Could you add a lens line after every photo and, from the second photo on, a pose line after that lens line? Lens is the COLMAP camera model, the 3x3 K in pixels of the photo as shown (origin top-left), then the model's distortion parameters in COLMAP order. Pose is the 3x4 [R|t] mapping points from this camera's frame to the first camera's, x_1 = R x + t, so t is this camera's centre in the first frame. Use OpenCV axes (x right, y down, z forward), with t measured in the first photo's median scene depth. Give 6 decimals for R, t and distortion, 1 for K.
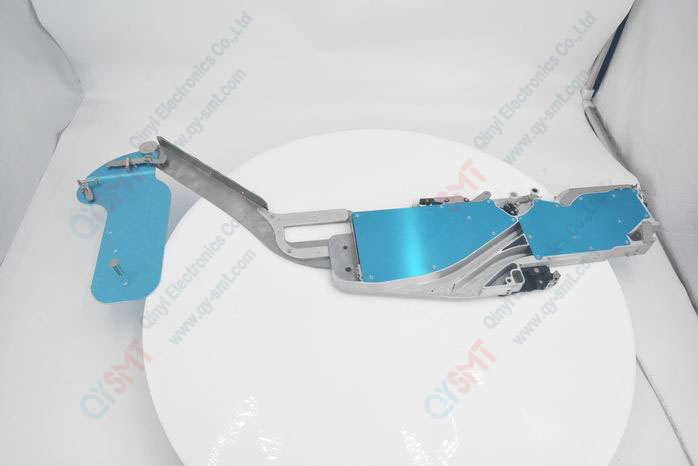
lens RADIAL K [[494.8, 0, 349.0], [0, 494.8, 233.0], [0, 0, 1]] dist [-0.055608, 0.002531]
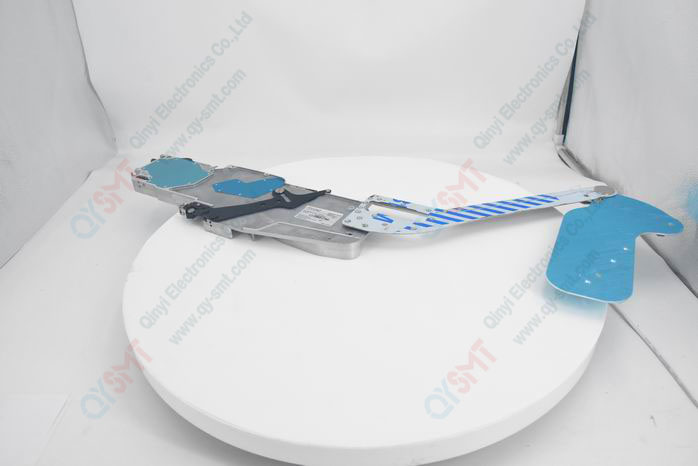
lens RADIAL K [[494.8, 0, 349.0], [0, 494.8, 233.0], [0, 0, 1]] dist [-0.055608, 0.002531]
pose [[1.000000, 0.000074, 0.000213, -0.702975], [-0.000074, 1.000000, -0.000022, 0.000191], [-0.000213, 0.000022, 1.000000, -0.001330]]
